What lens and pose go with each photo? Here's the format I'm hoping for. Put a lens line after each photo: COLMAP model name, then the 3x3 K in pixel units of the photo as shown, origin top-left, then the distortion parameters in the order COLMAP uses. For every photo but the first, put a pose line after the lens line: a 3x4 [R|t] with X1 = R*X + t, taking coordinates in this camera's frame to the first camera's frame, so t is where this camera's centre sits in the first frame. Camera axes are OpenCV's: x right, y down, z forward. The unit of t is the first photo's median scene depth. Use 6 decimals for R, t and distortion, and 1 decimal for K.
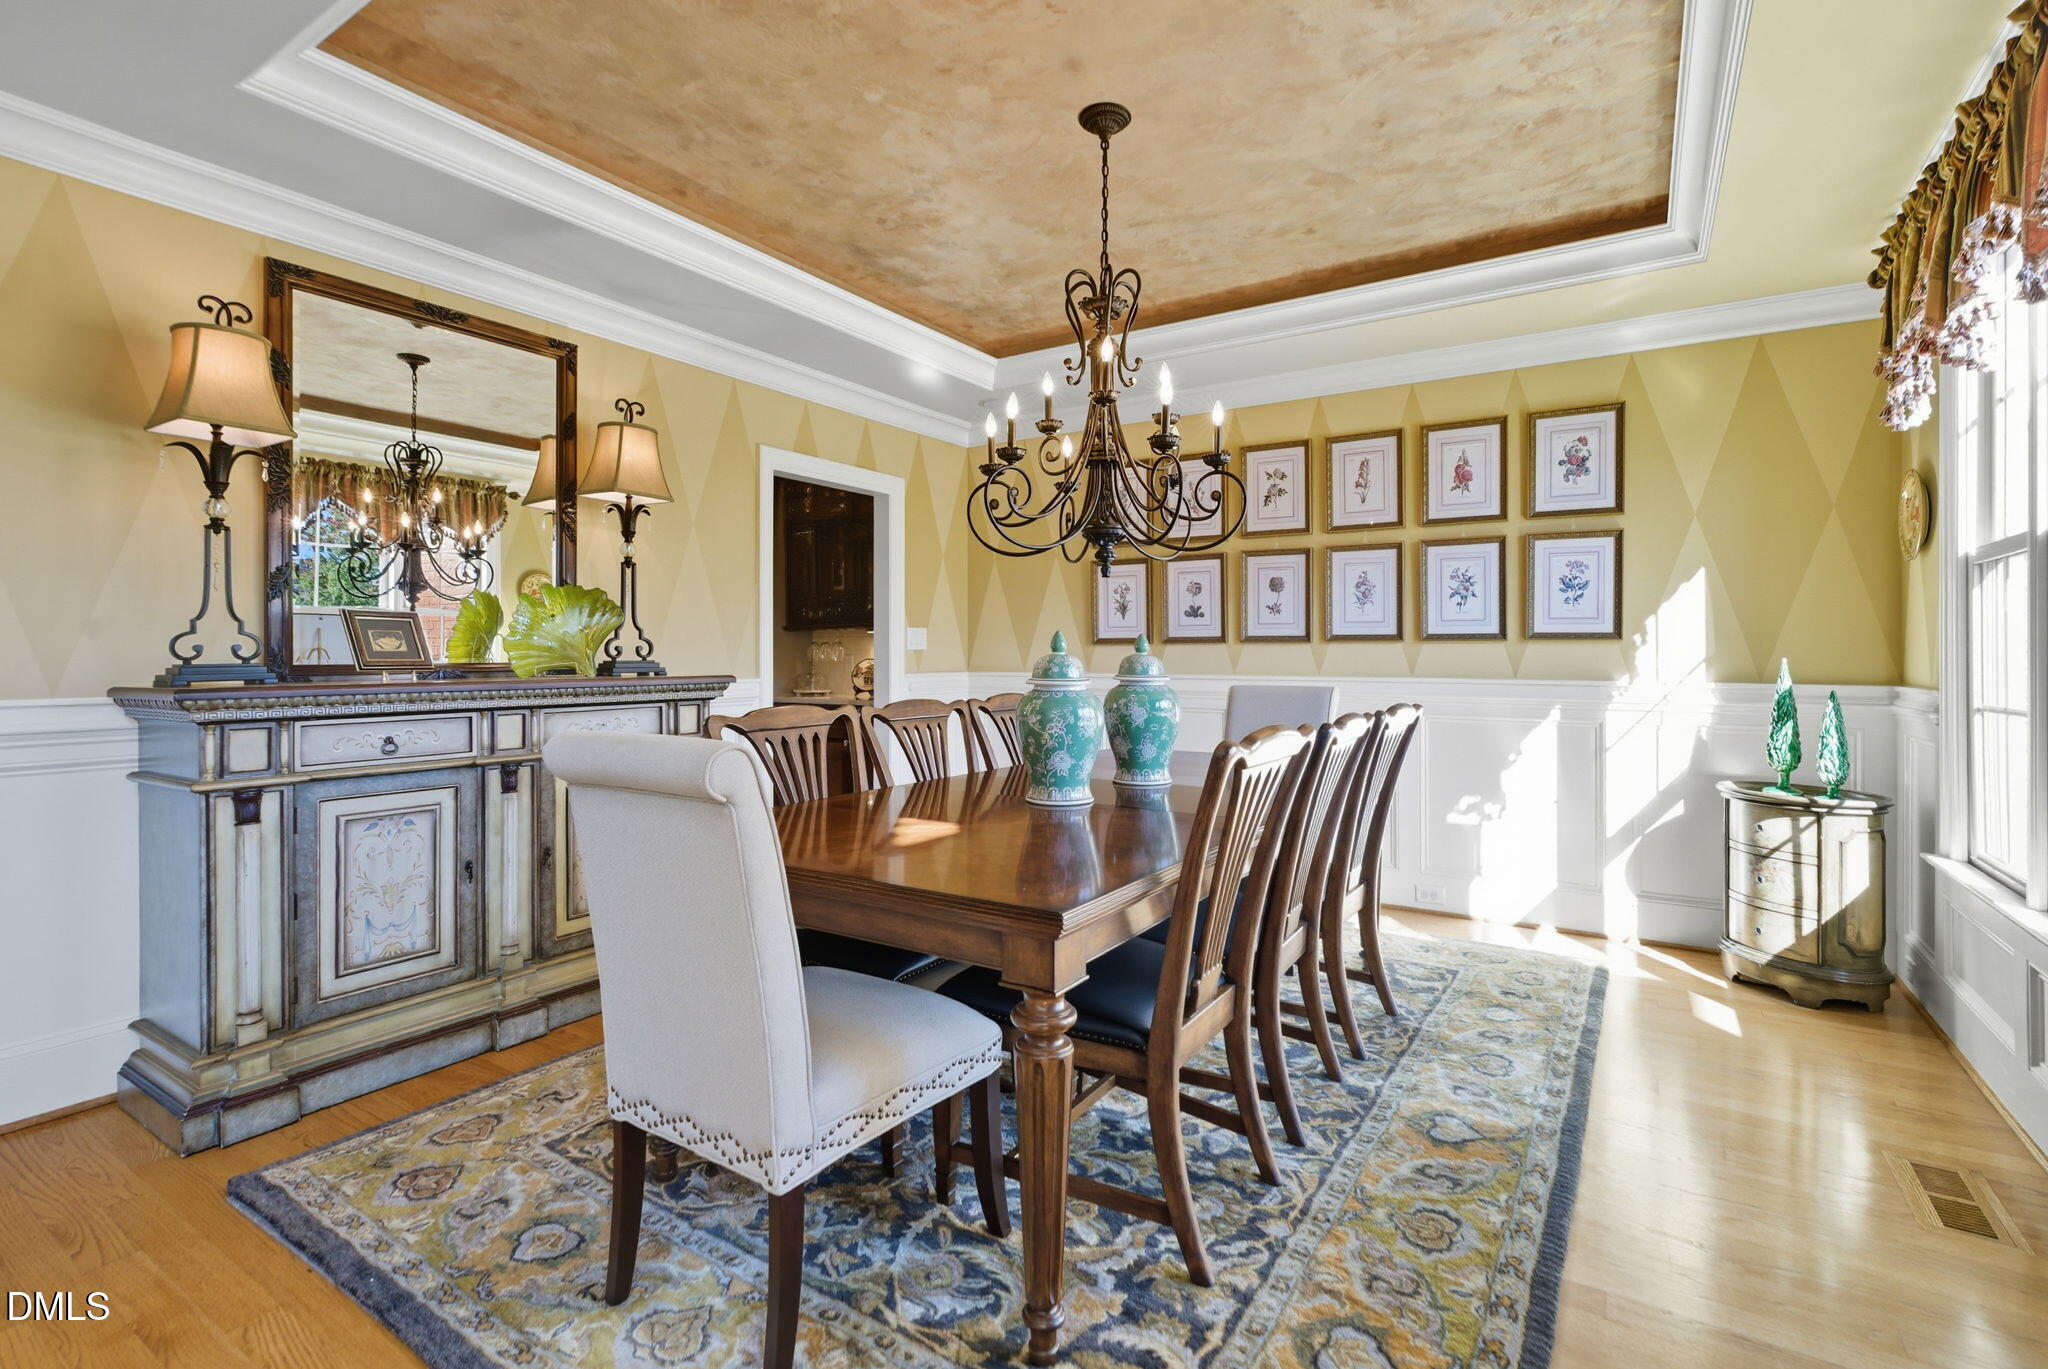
lens RADIAL K [[966.0, 0, 1017.9], [0, 966.0, 615.2], [0, 0, 1]] dist [-0.005842, 0.003722]
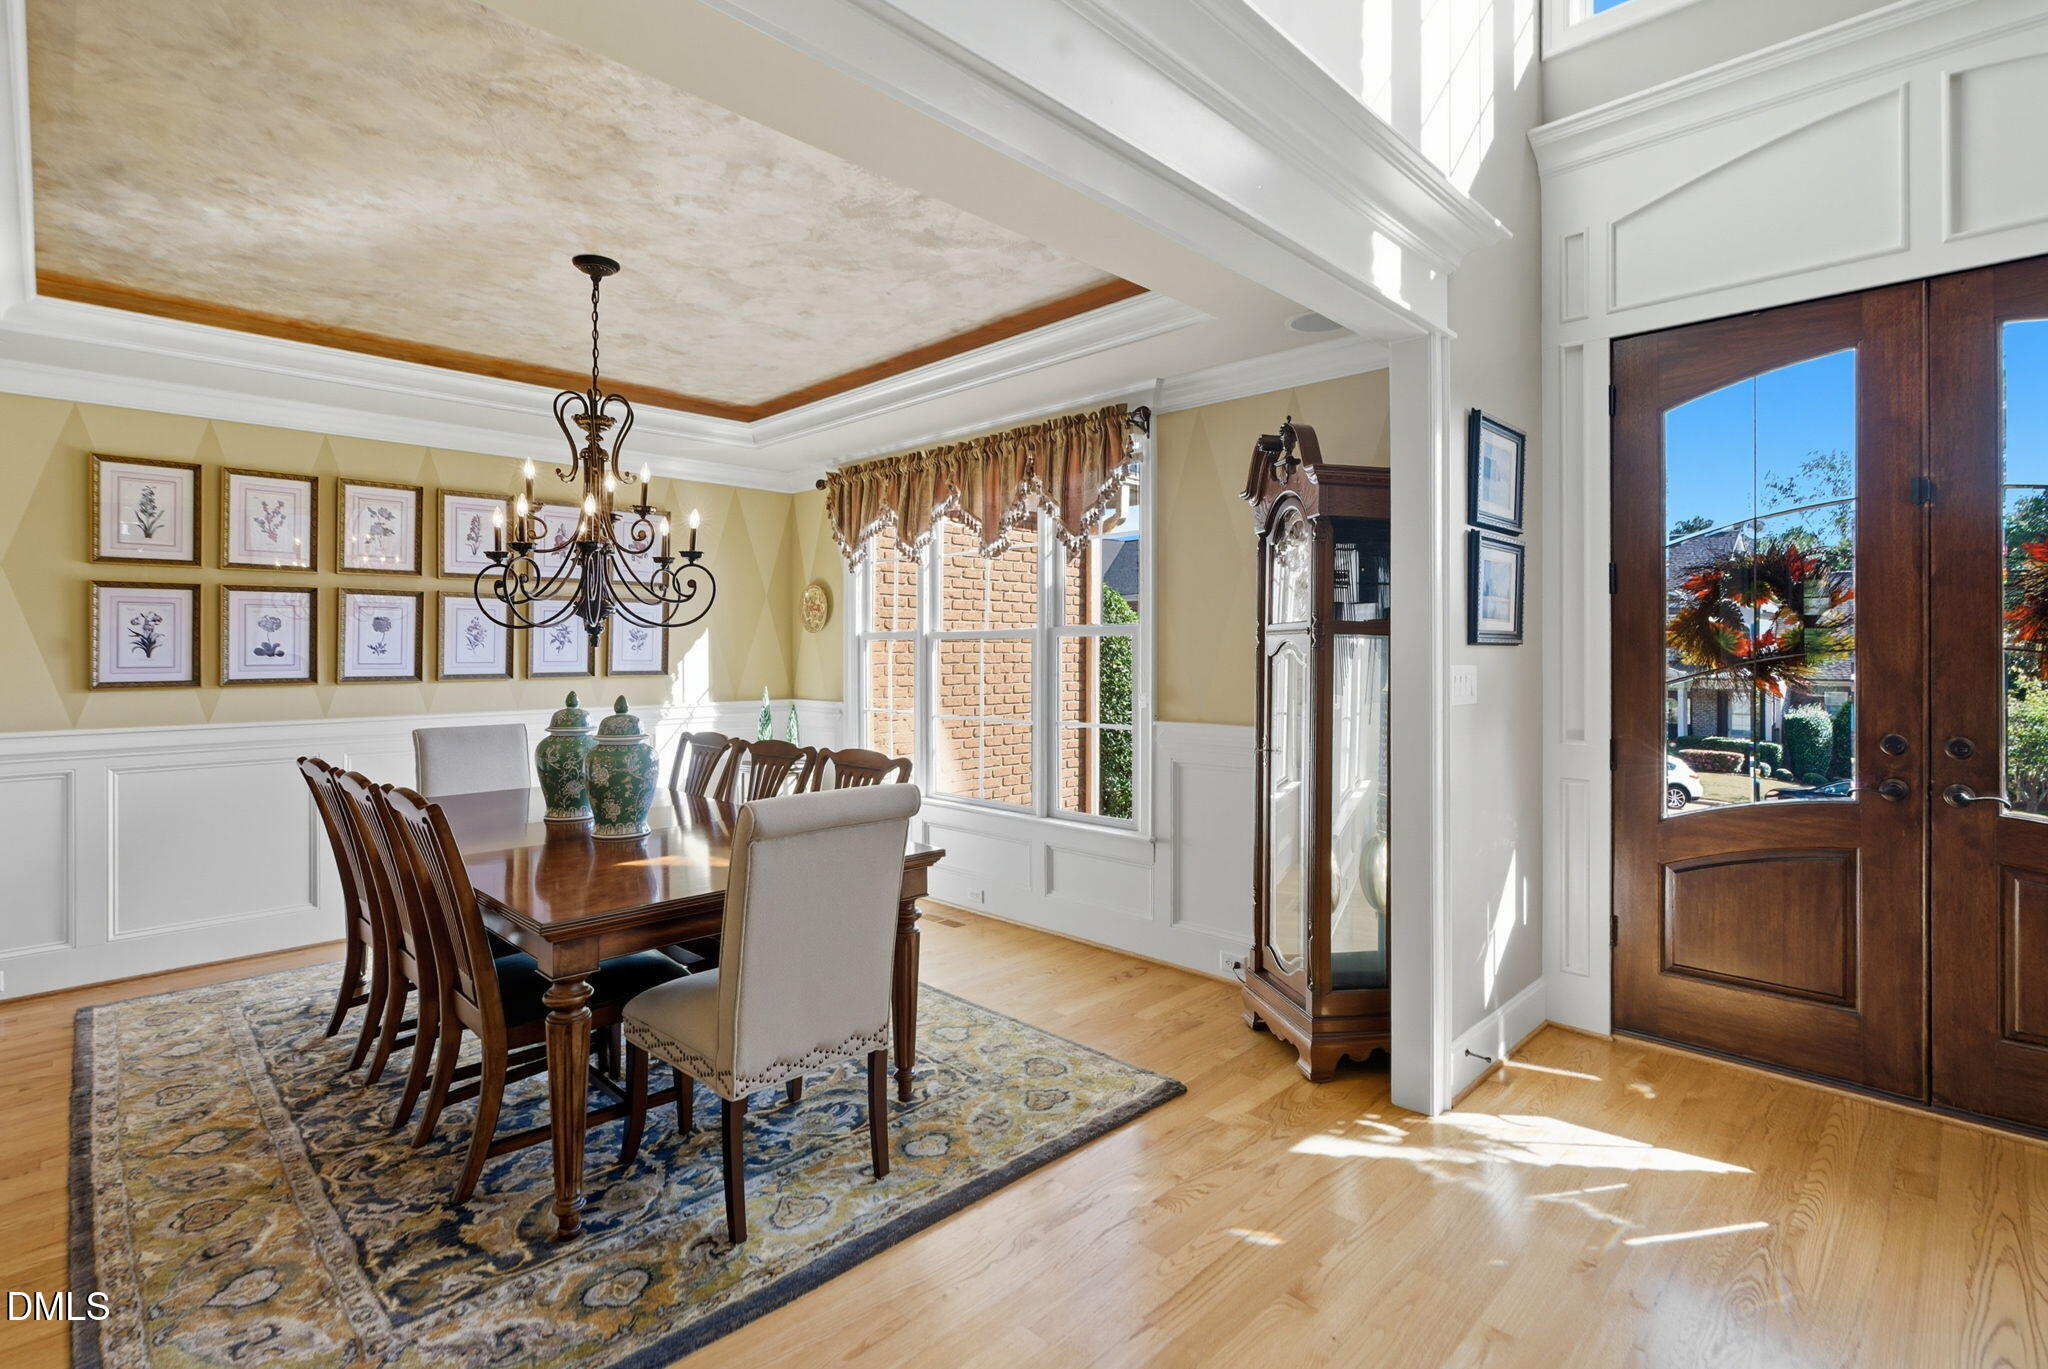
lens RADIAL K [[966.0, 0, 1035.7], [0, 966.0, 641.0], [0, 0, 1]] dist [-0.005842, 0.003722]
pose [[0.209072, 0.005468, 0.977885, -0.621624], [-0.037709, 0.999286, 0.002475, -0.046795], [-0.977173, -0.037393, 0.209129, 0.140886]]
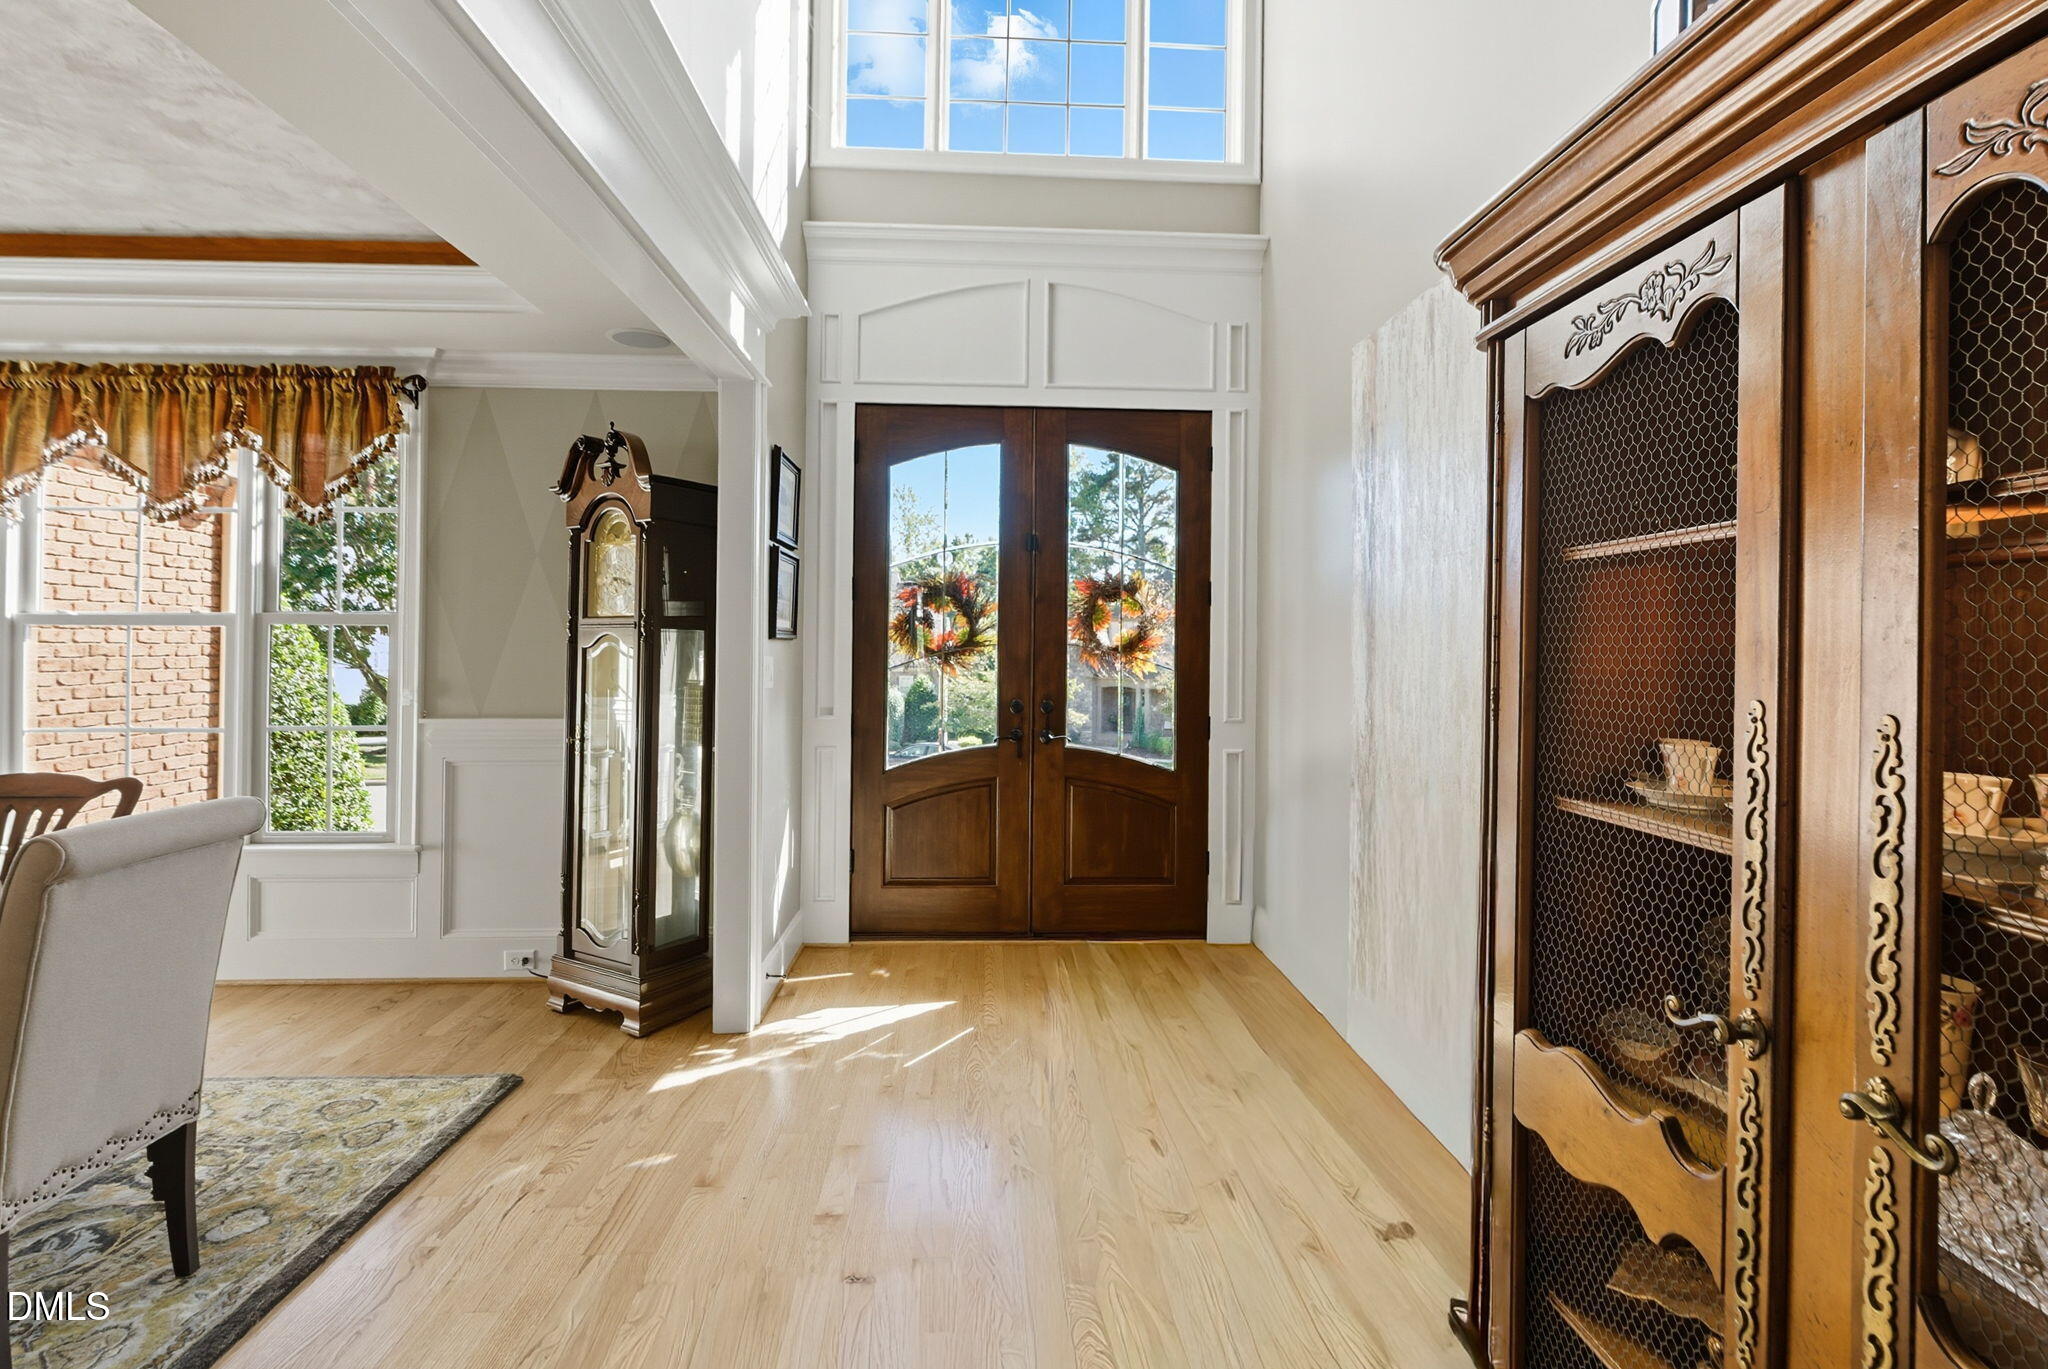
lens RADIAL K [[989.7, 0, 1020.9], [0, 989.7, 632.5], [0, 0, 1]] dist [-0.006690, 0.002954]
pose [[-0.569000, 0.003033, 0.822332, -0.709861], [-0.041007, 0.998644, -0.032057, -0.041444], [-0.821314, -0.051962, -0.568105, 0.291176]]
